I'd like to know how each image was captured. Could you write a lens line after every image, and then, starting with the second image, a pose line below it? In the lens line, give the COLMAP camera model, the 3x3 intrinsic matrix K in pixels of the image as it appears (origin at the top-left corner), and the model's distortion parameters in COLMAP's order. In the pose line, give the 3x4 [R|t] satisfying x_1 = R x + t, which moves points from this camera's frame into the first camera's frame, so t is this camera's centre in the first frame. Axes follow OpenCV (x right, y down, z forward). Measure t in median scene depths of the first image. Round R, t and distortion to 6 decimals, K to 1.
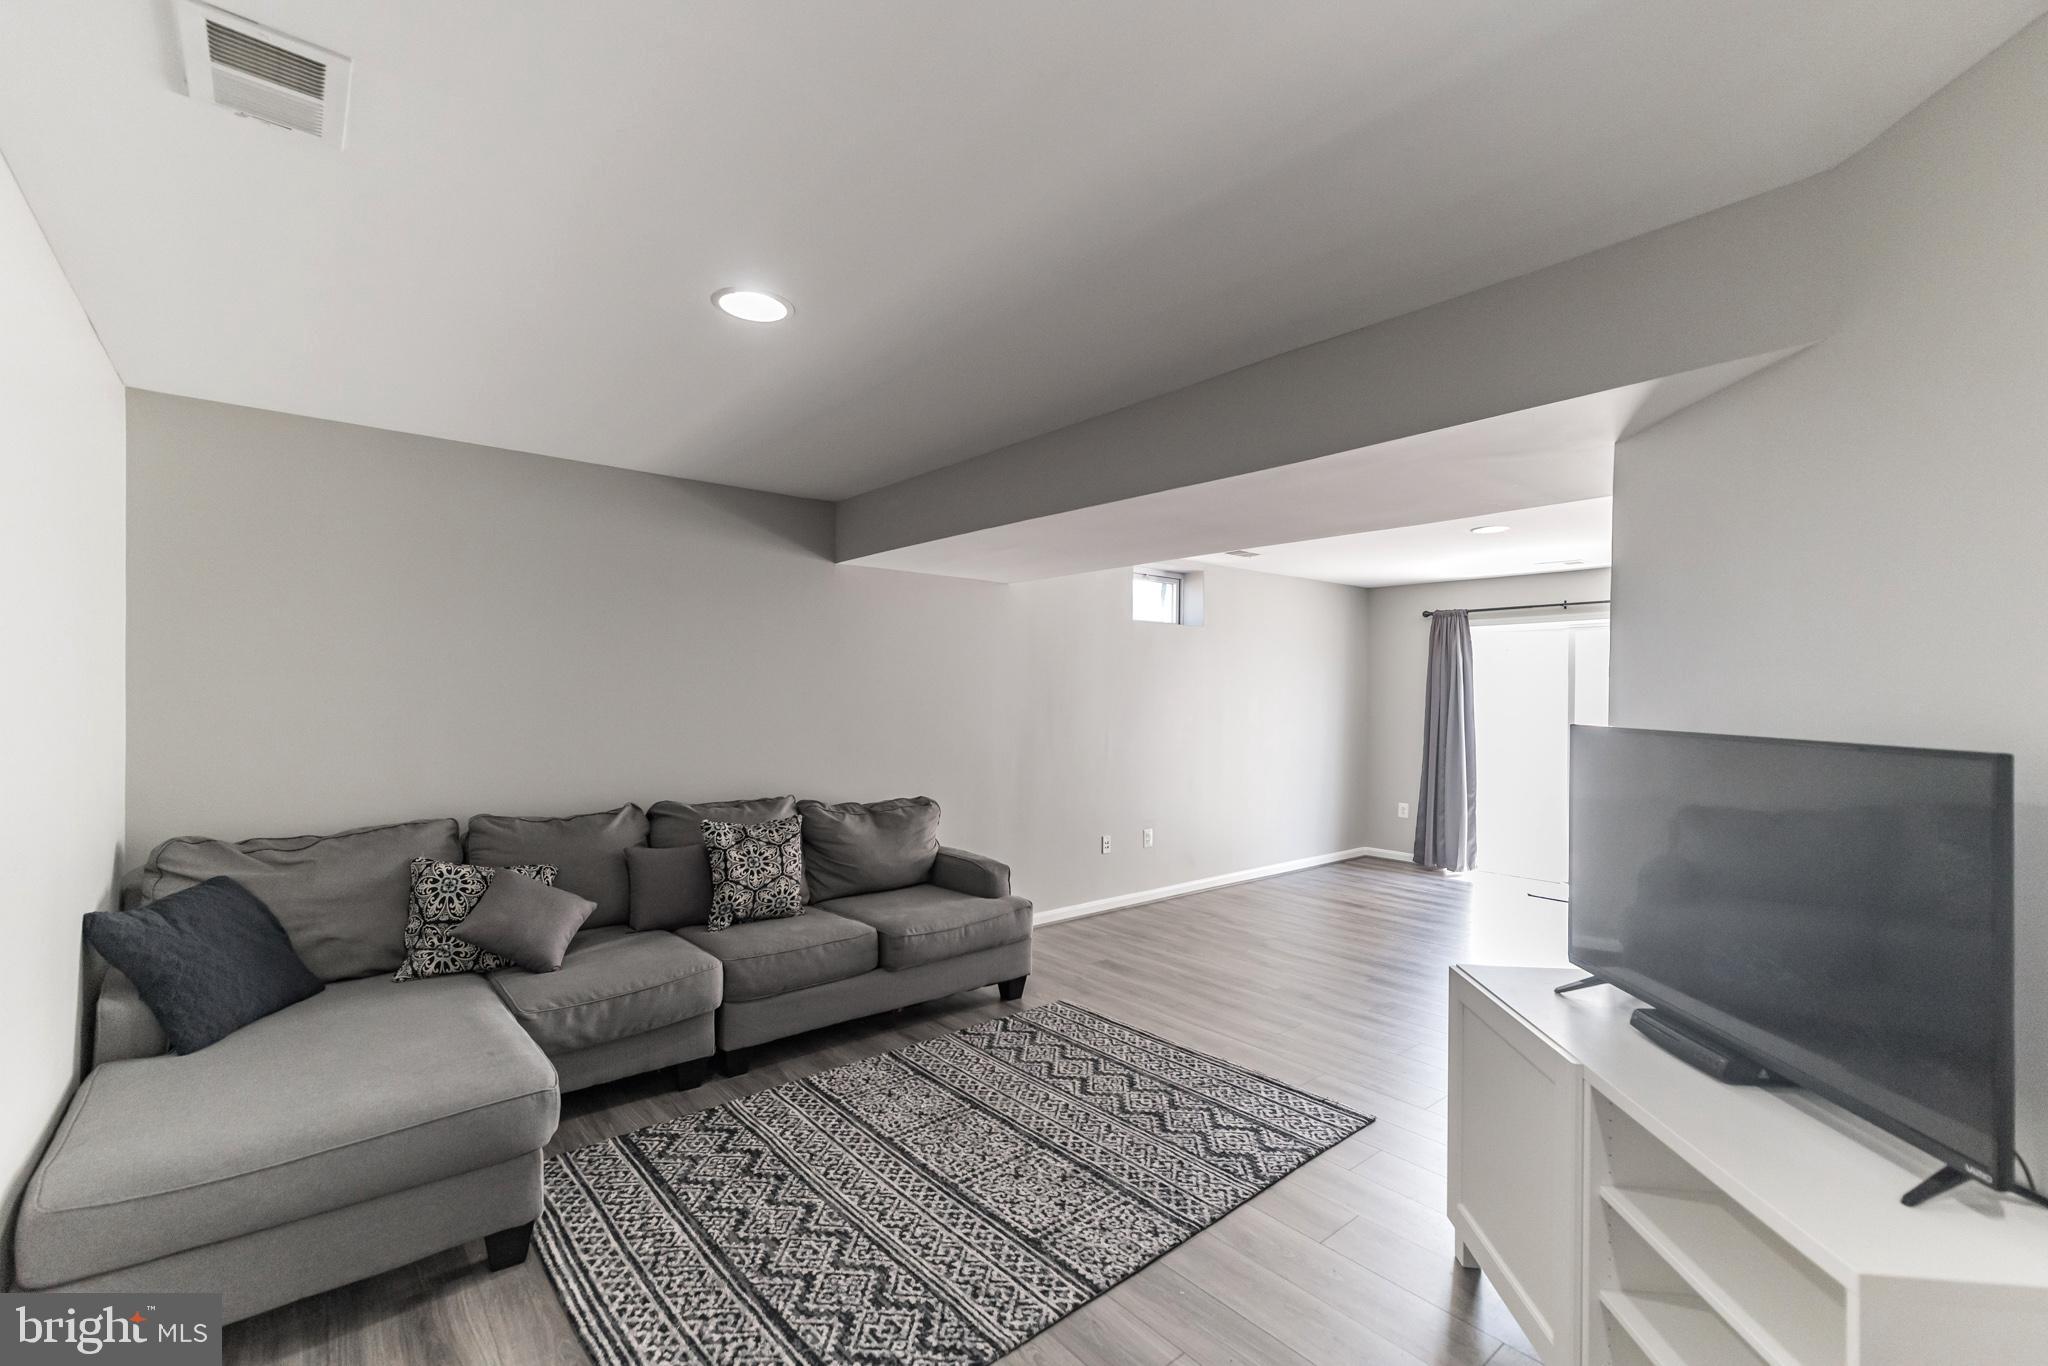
lens RADIAL K [[902.3, 0, 1016.9], [0, 902.3, 689.0], [0, 0, 1]] dist [-0.000098, -0.000192]
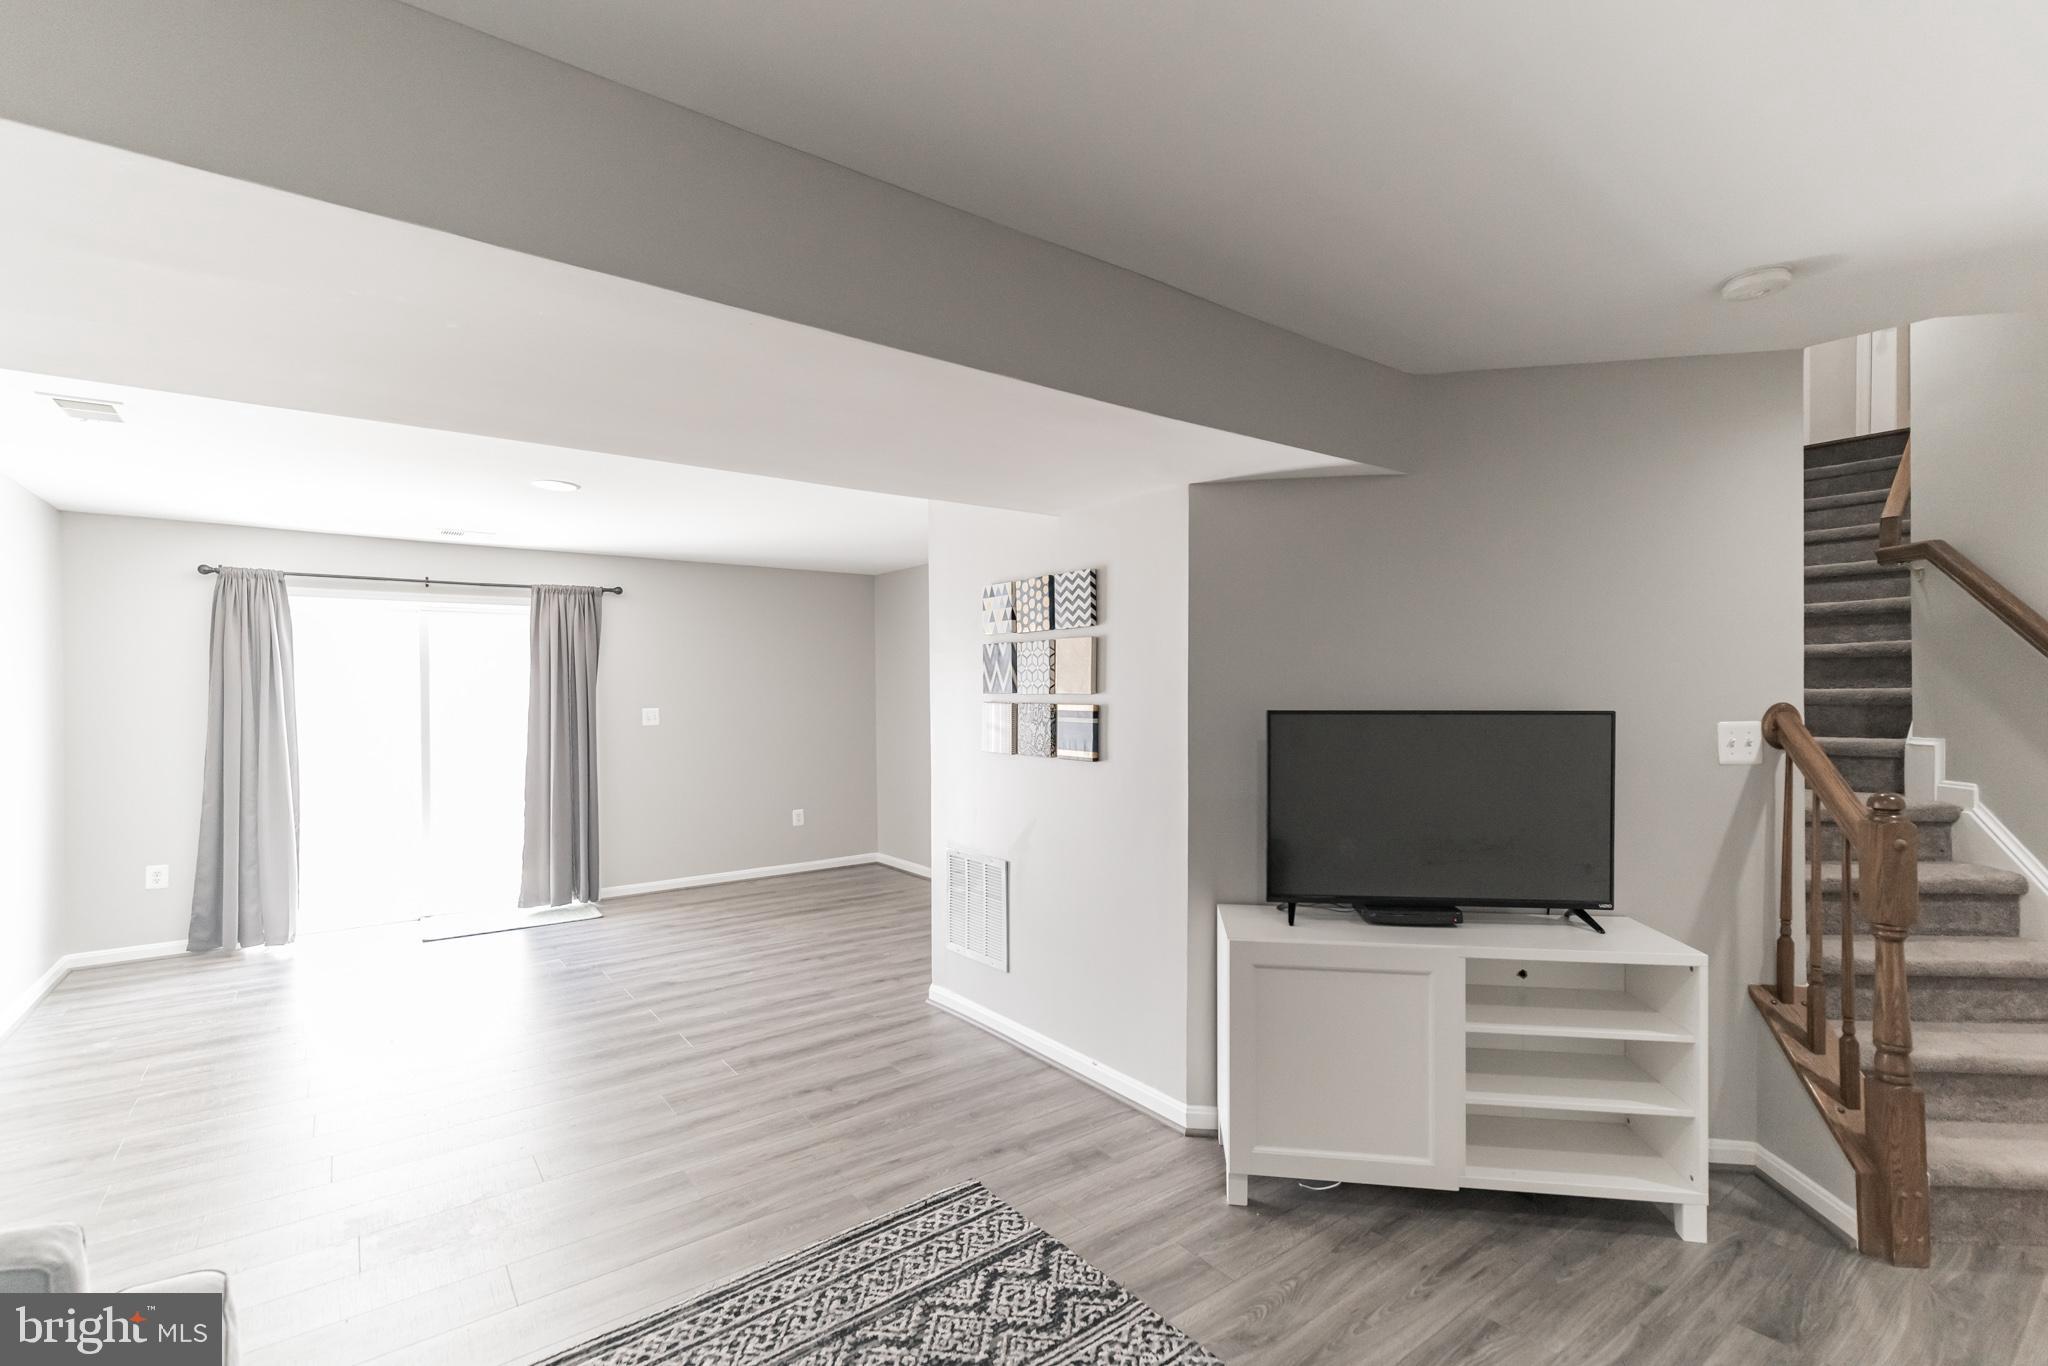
lens RADIAL K [[910.0, 0, 1054.9], [0, 910.0, 686.2], [0, 0, 1]] dist [-0.001537, -0.000325]
pose [[0.035194, -0.004341, 0.999371, -0.200473], [0.001619, 0.999990, 0.004287, -0.000118], [-0.999379, 0.001467, 0.035200, 0.383590]]
